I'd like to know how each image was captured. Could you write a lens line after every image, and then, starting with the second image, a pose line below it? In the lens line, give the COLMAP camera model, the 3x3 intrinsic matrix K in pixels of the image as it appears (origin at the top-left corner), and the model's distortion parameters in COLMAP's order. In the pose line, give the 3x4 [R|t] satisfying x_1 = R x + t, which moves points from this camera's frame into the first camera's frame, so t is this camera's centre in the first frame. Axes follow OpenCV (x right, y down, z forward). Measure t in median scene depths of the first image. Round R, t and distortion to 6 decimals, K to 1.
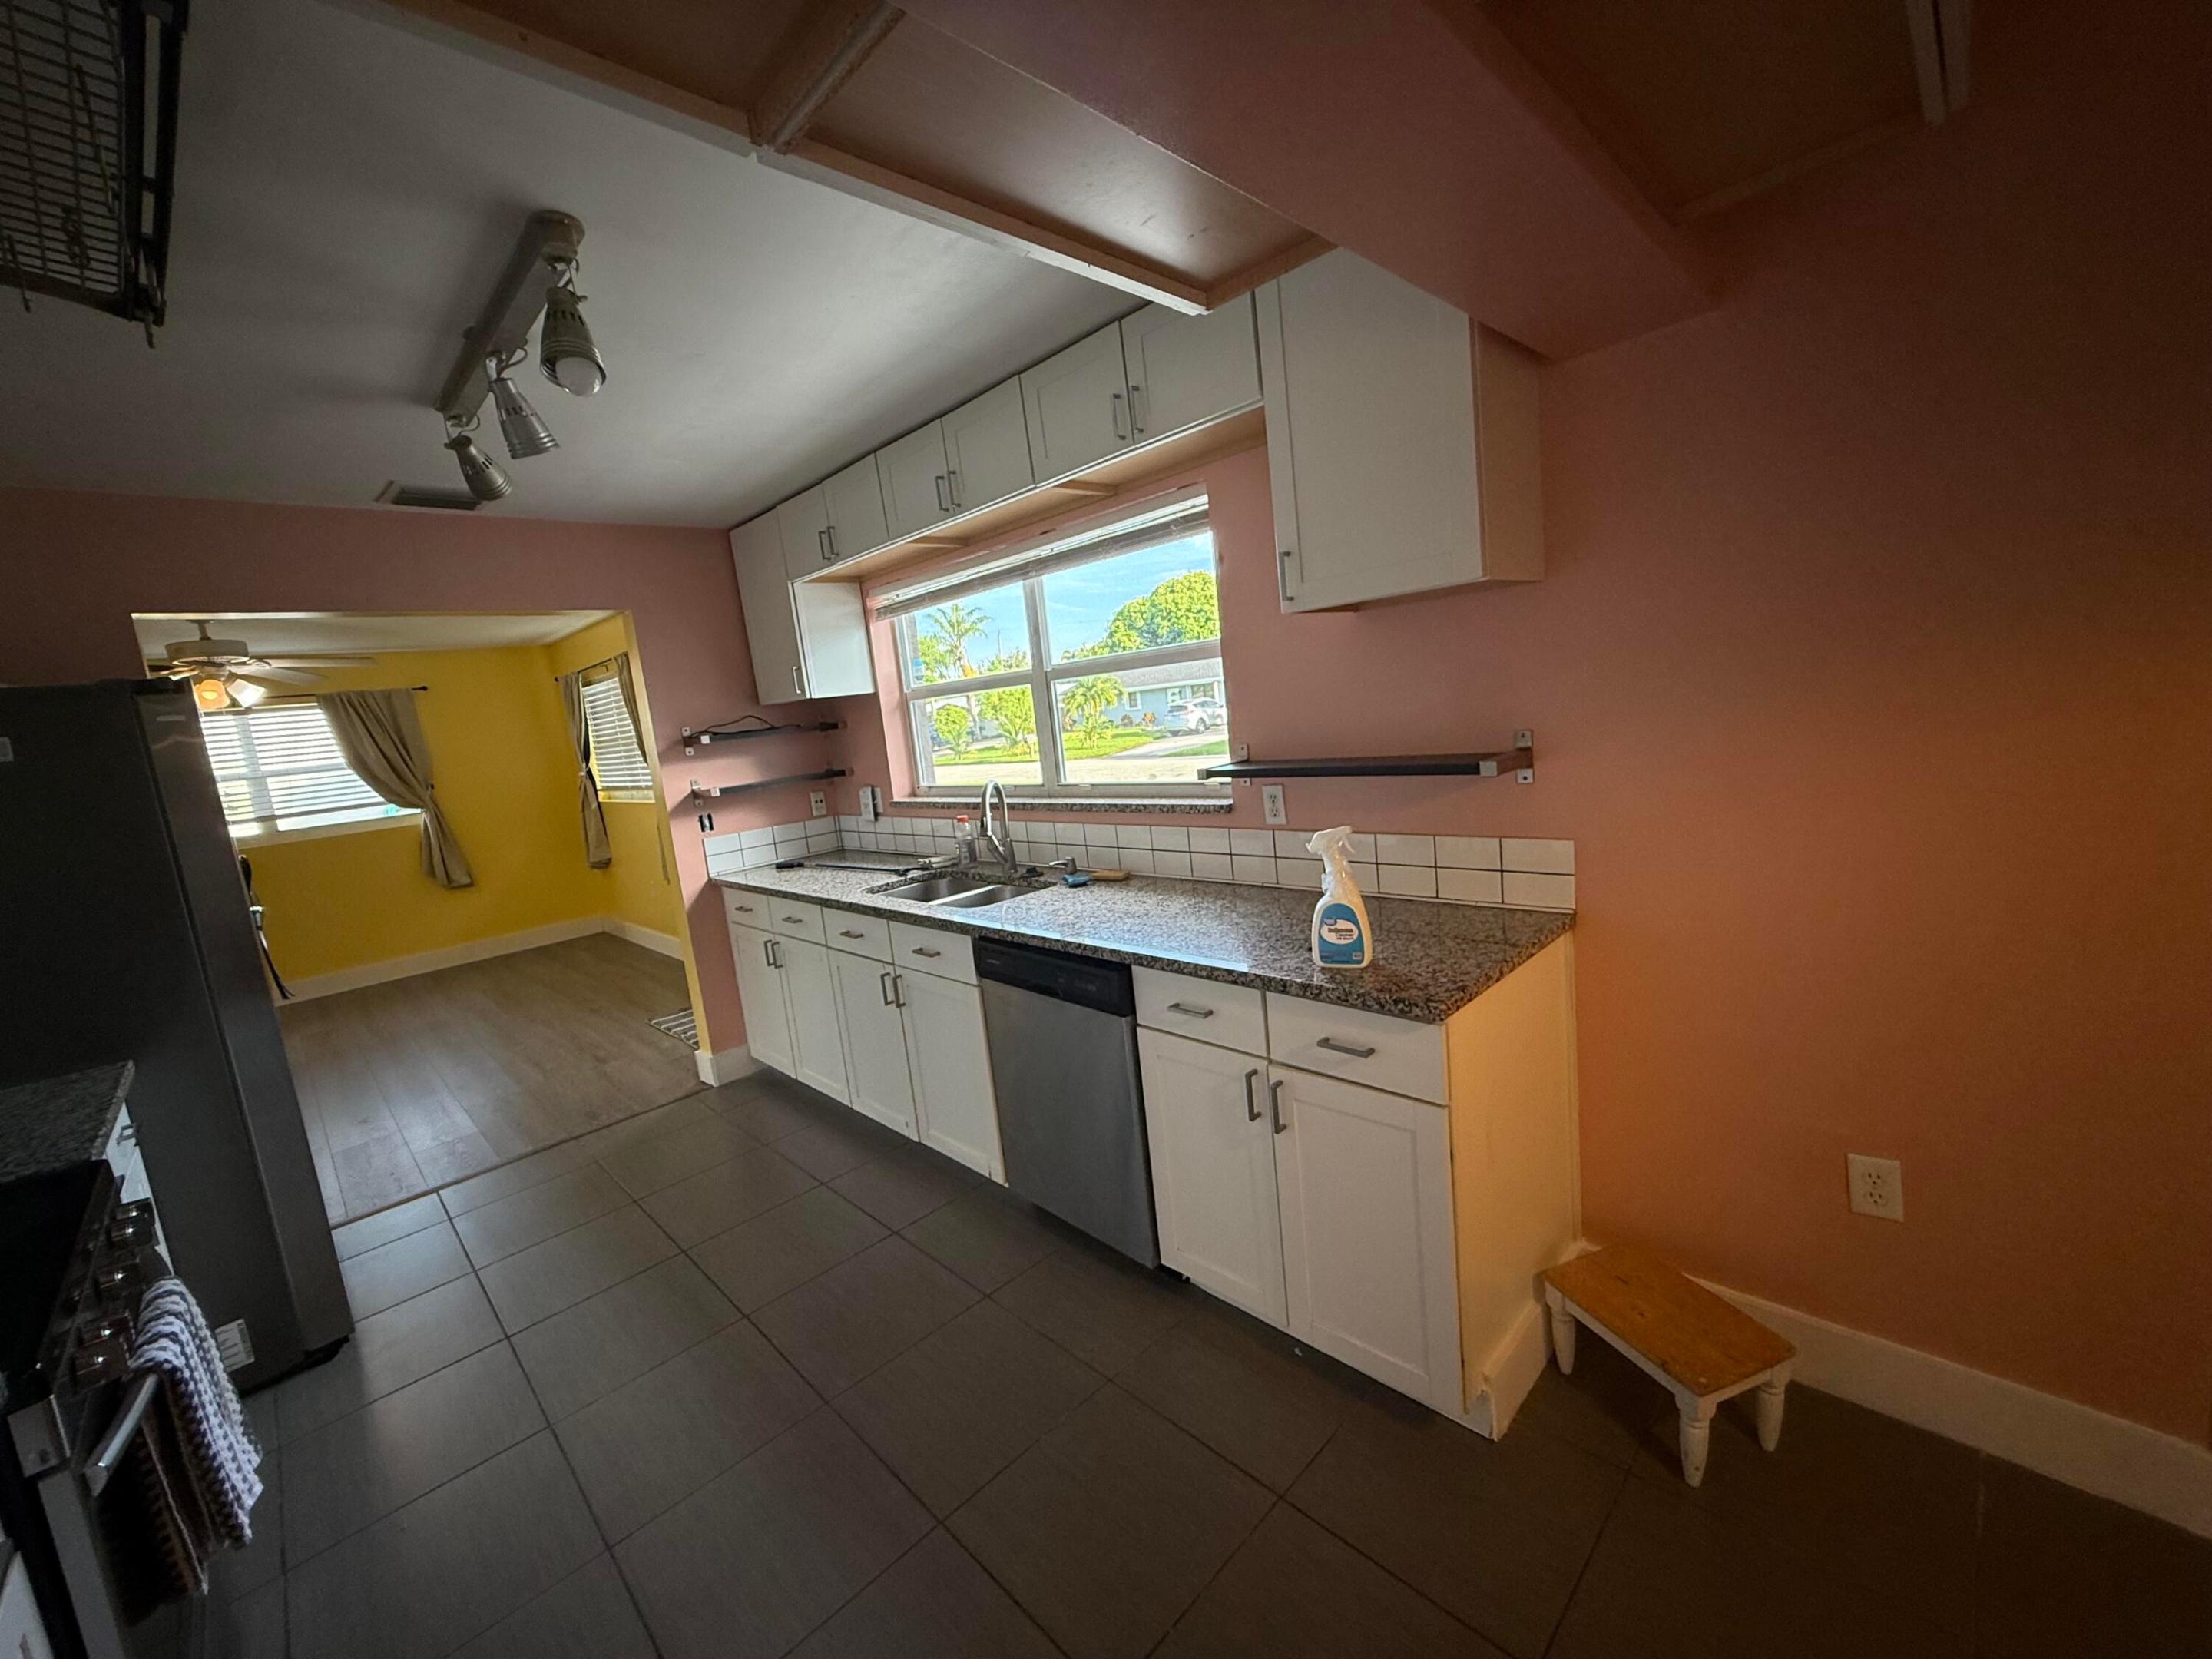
lens RADIAL K [[881.9, 0, 1094.9], [0, 881.9, 822.0], [0, 0, 1]] dist [0.016346, 0.000116]
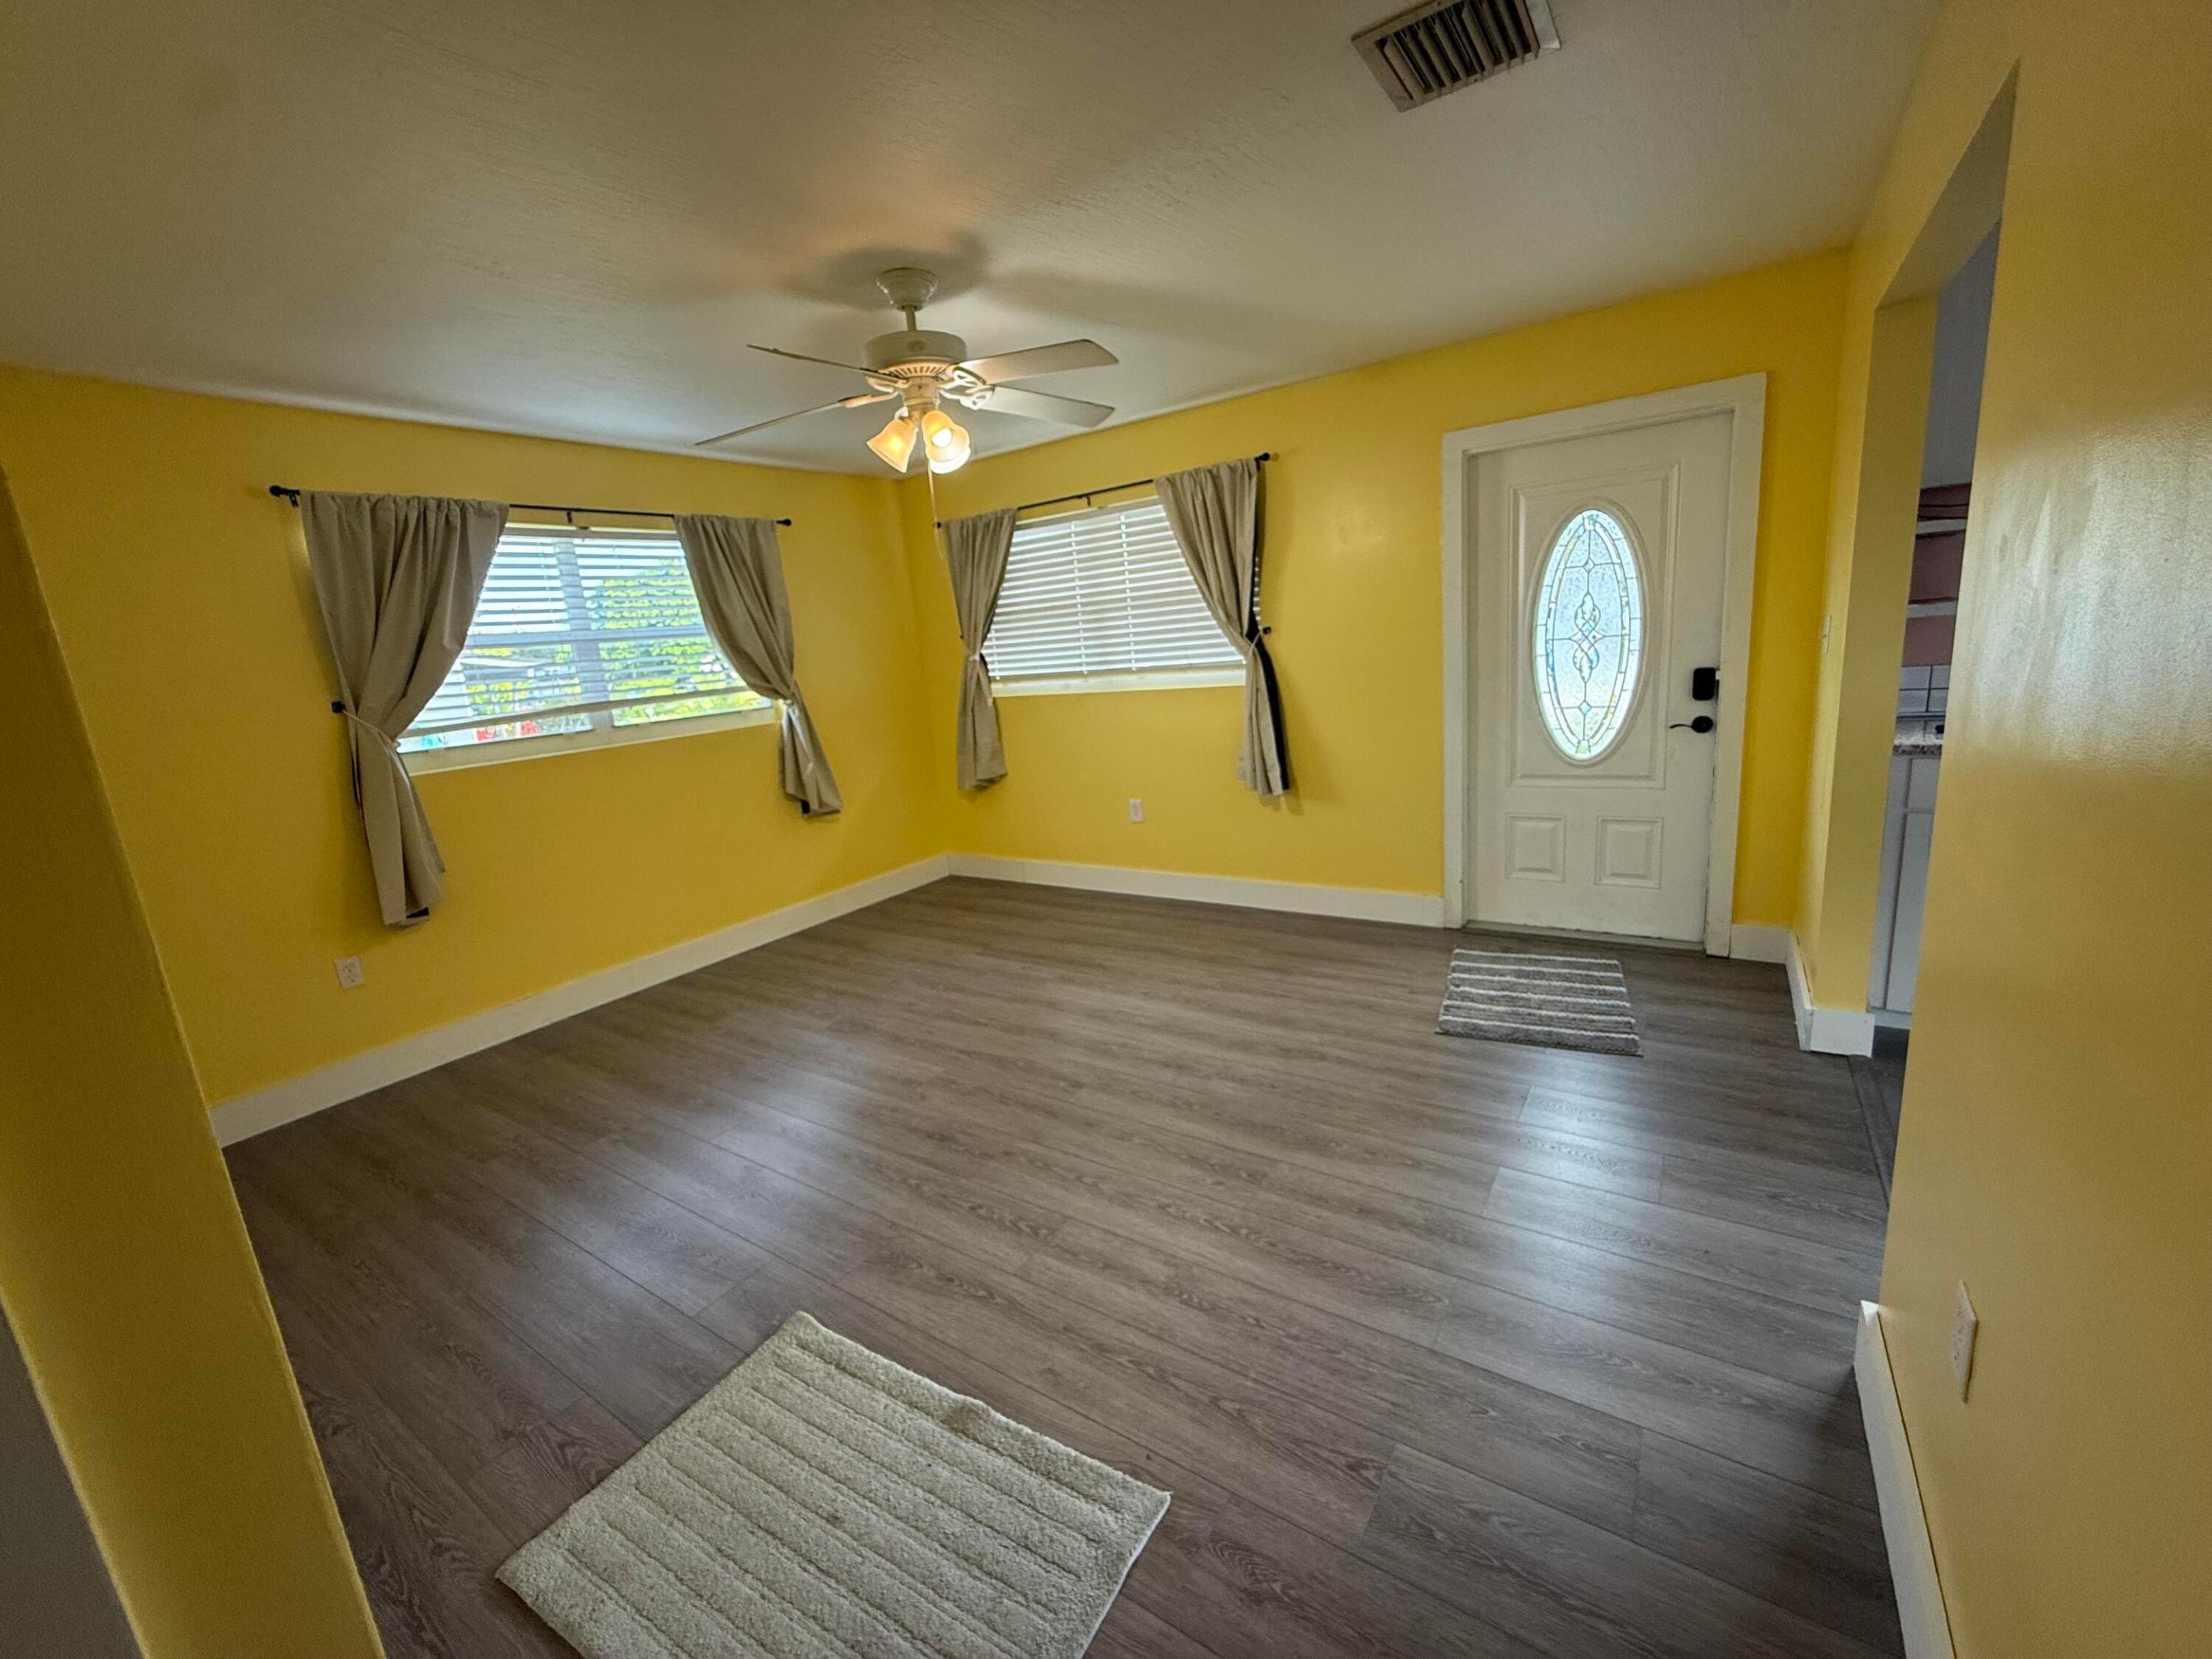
lens RADIAL K [[881.9, 0, 1101.5], [0, 881.9, 825.5], [0, 0, 1]] dist [0.016346, 0.000116]
pose [[0.980545, -0.018438, 0.195426, -0.676601], [0.008734, 0.998691, 0.050397, 0.052356], [-0.196100, -0.047710, 0.979423, 0.284640]]
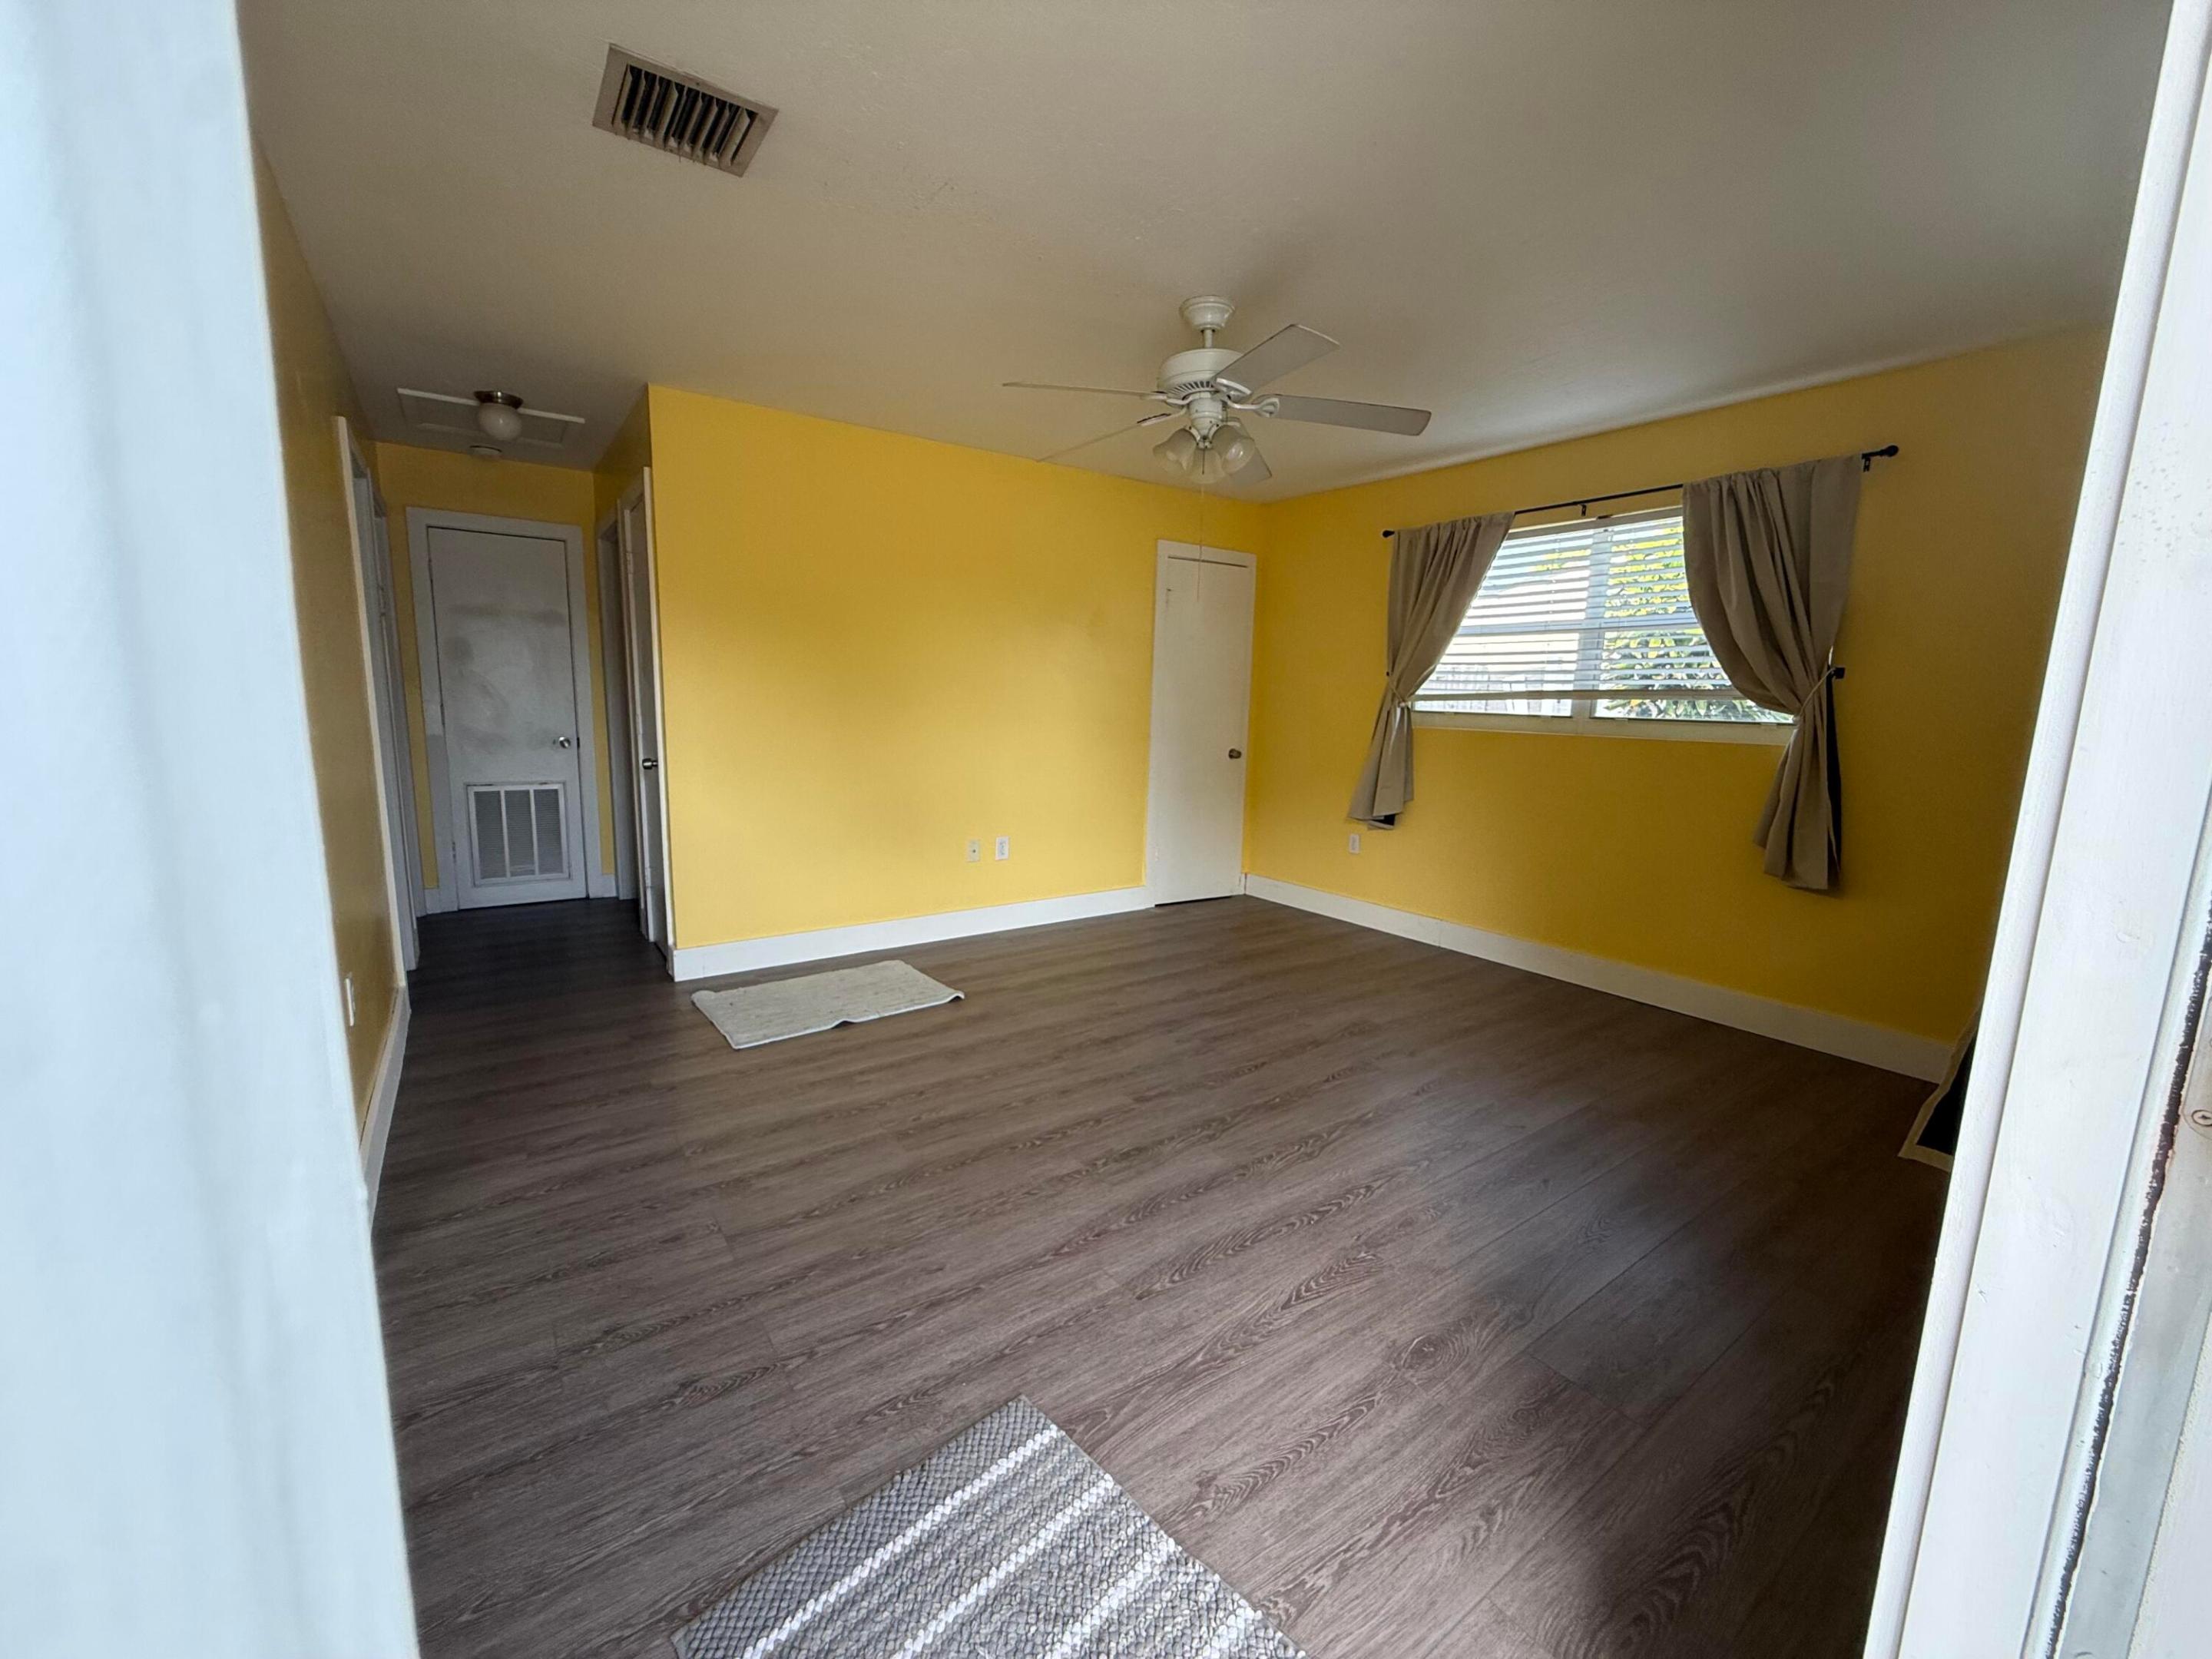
lens RADIAL K [[881.9, 0, 1103.7], [0, 881.9, 828.8], [0, 0, 1]] dist [0.016346, 0.000116]
pose [[-0.147676, 0.258715, -0.954598, -0.223084], [-0.144514, 0.949178, 0.279602, -0.039777], [0.978421, 0.179243, -0.102783, 0.716829]]
